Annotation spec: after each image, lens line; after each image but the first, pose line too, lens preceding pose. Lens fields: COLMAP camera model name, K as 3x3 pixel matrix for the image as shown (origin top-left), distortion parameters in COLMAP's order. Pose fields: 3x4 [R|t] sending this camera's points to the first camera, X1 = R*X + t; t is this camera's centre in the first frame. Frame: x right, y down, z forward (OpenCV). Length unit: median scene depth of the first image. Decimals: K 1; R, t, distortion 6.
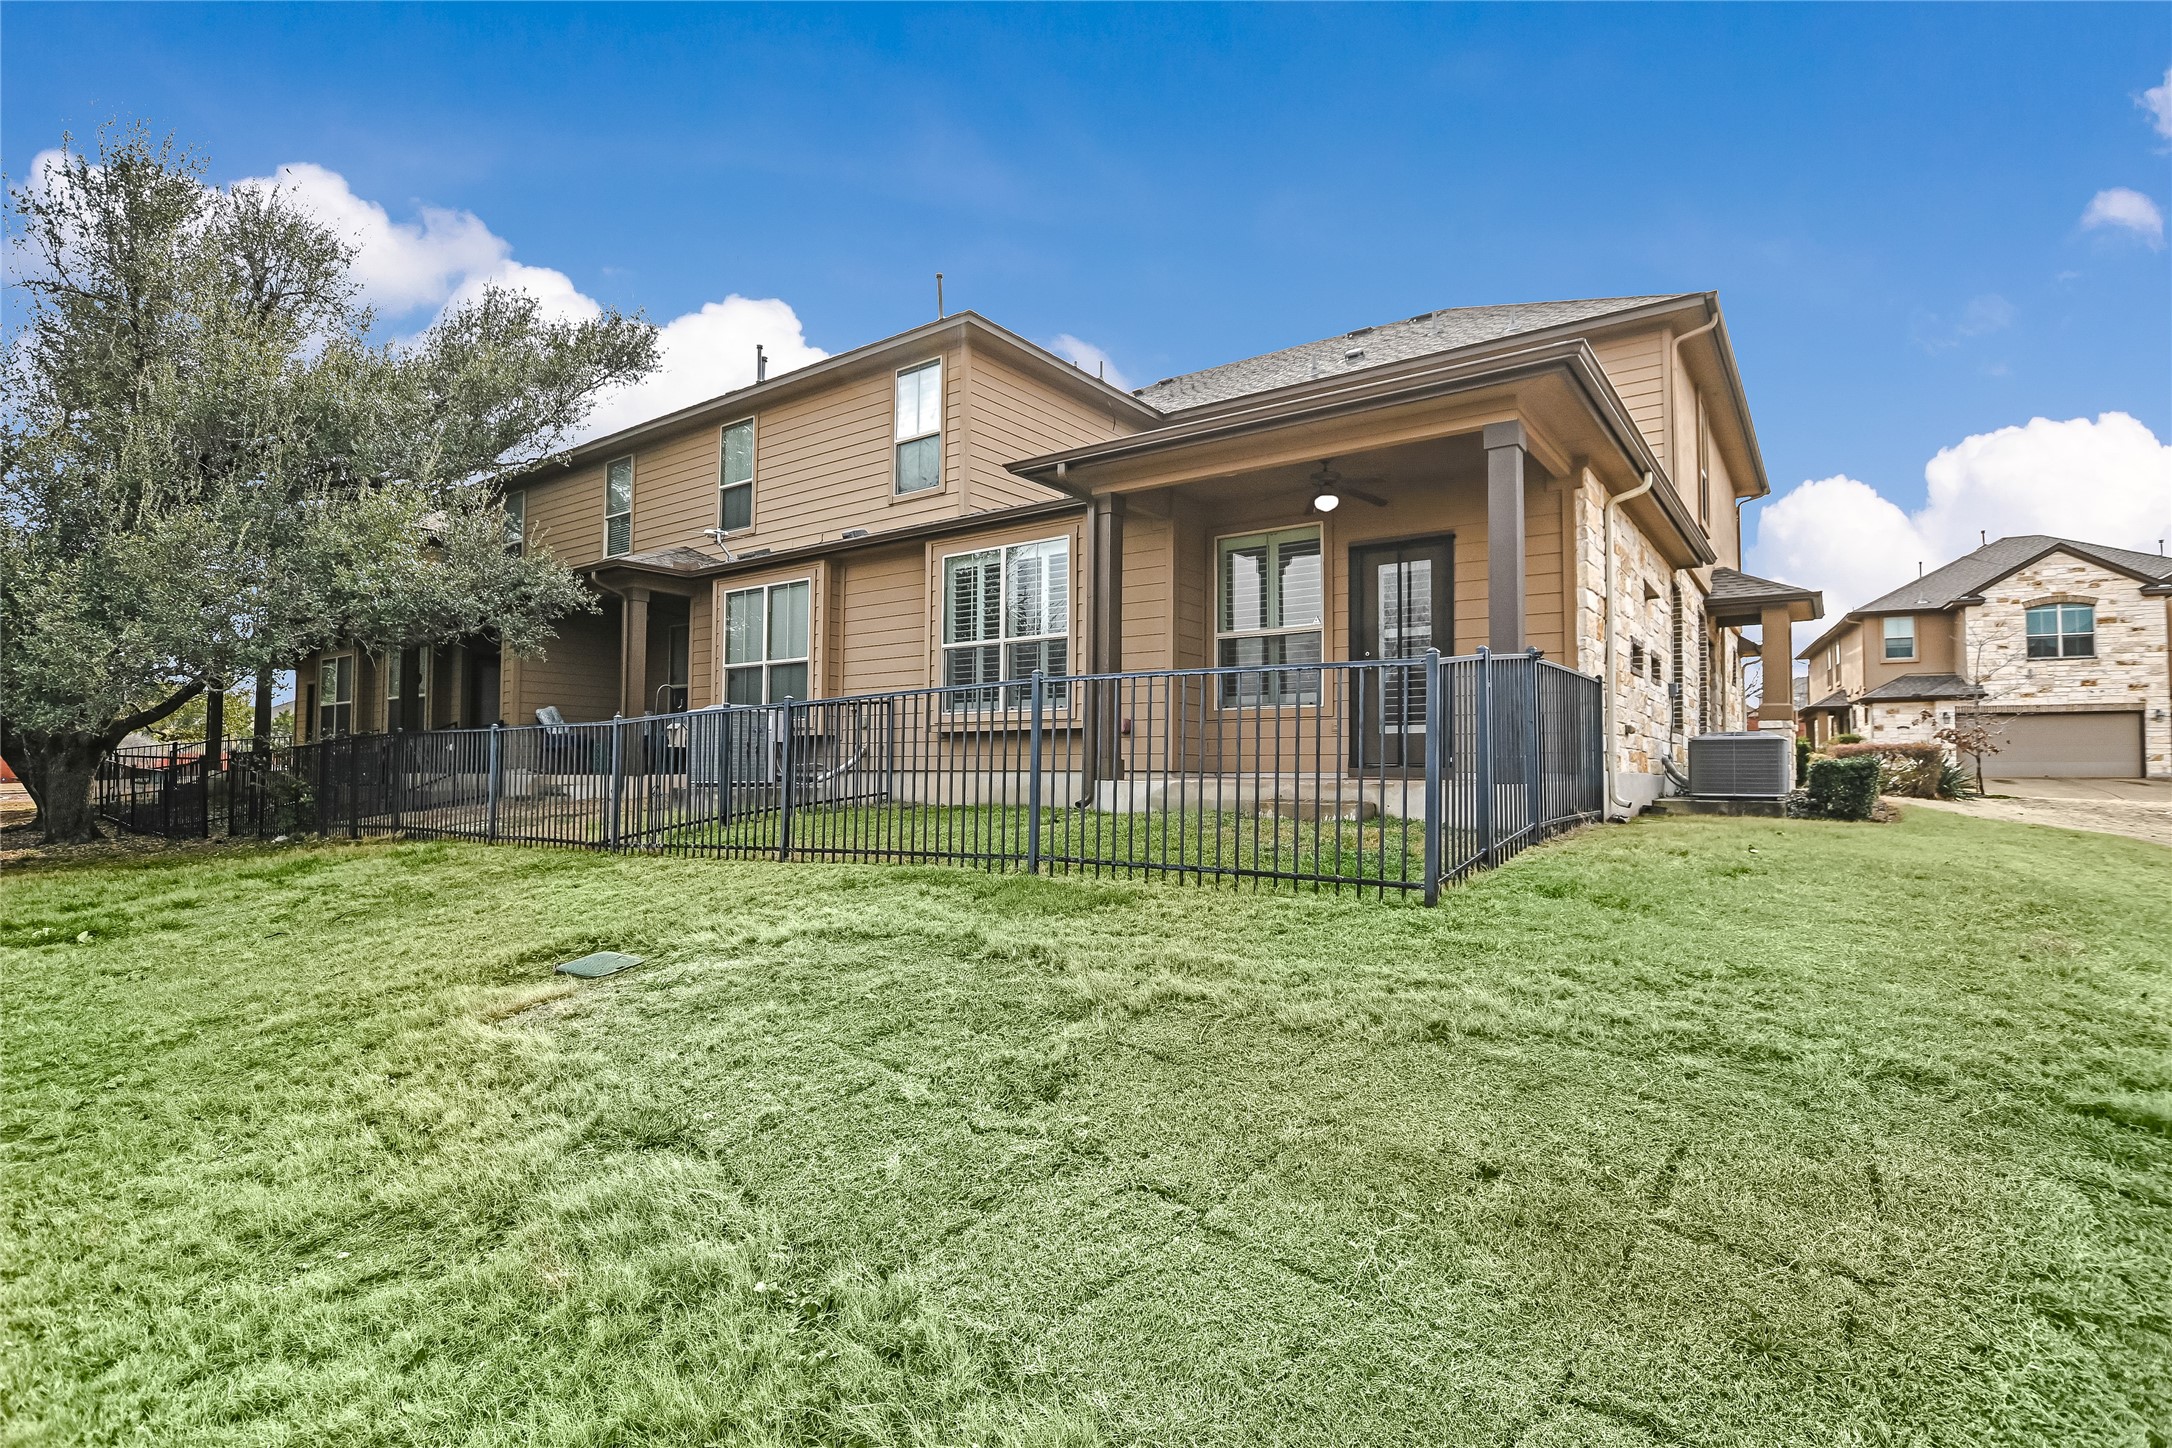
lens RADIAL K [[1070.8, 0, 1088.9], [0, 1070.8, 729.9], [0, 0, 1]] dist [-0.011036, 0.000541]
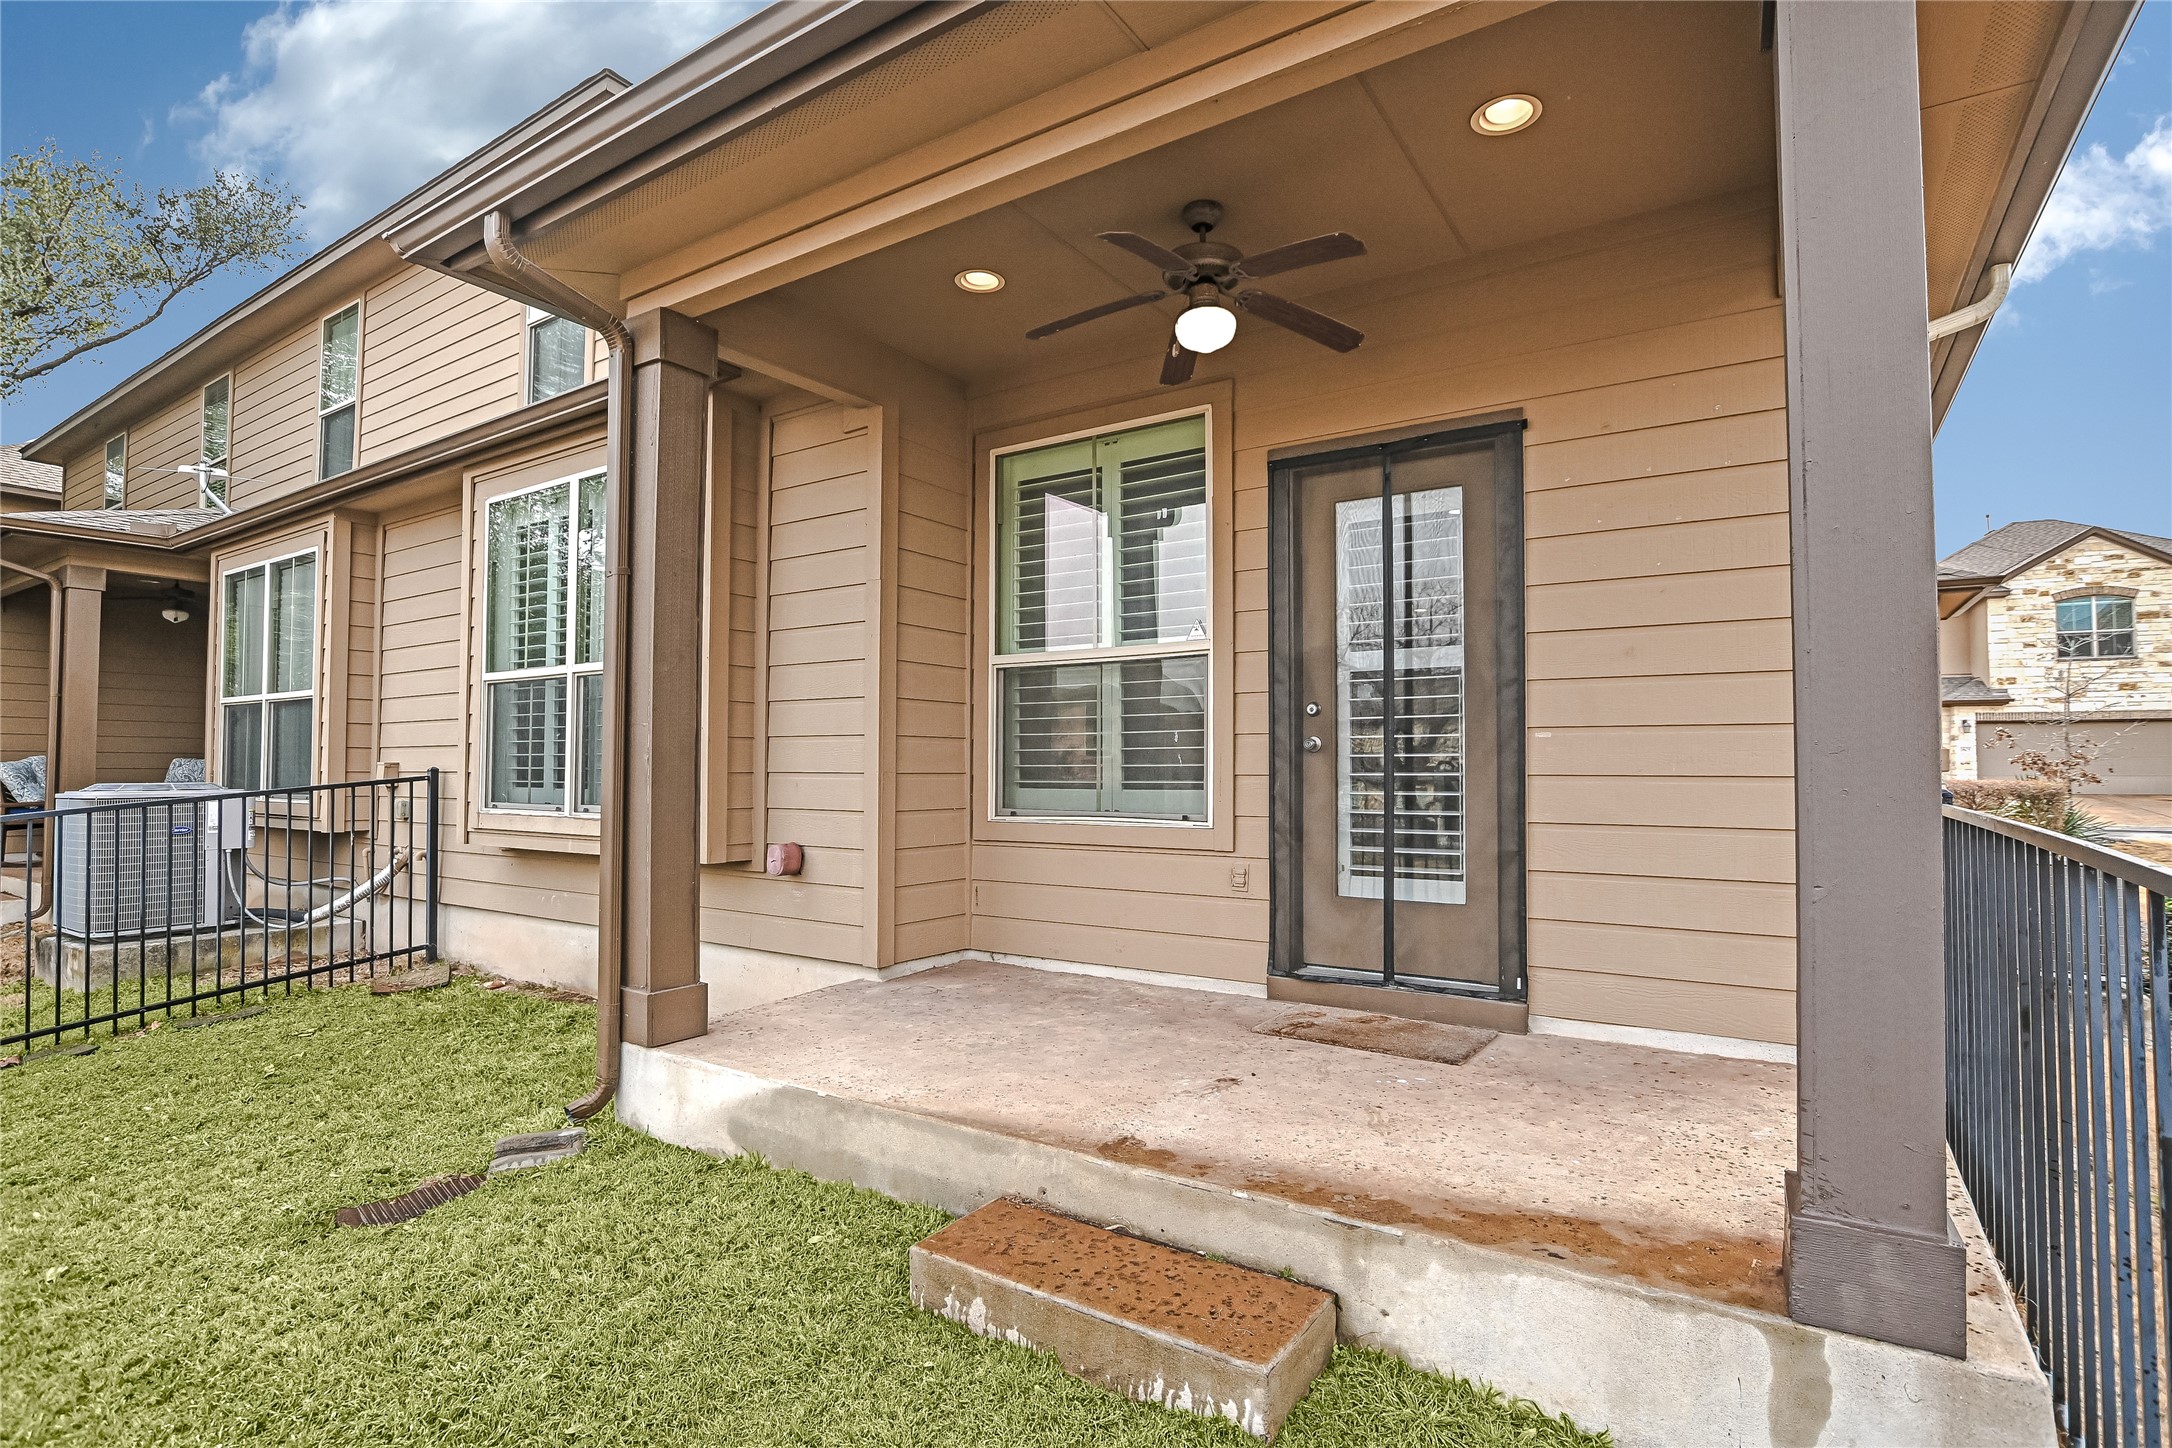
lens RADIAL K [[1070.8, 0, 1080.4], [0, 1070.8, 725.7], [0, 0, 1]] dist [-0.011036, 0.000541]
pose [[0.999080, -0.004325, 0.042678, 0.111694], [0.004159, 0.999983, 0.003968, -0.049979], [-0.042695, -0.003787, 0.999081, 0.430388]]
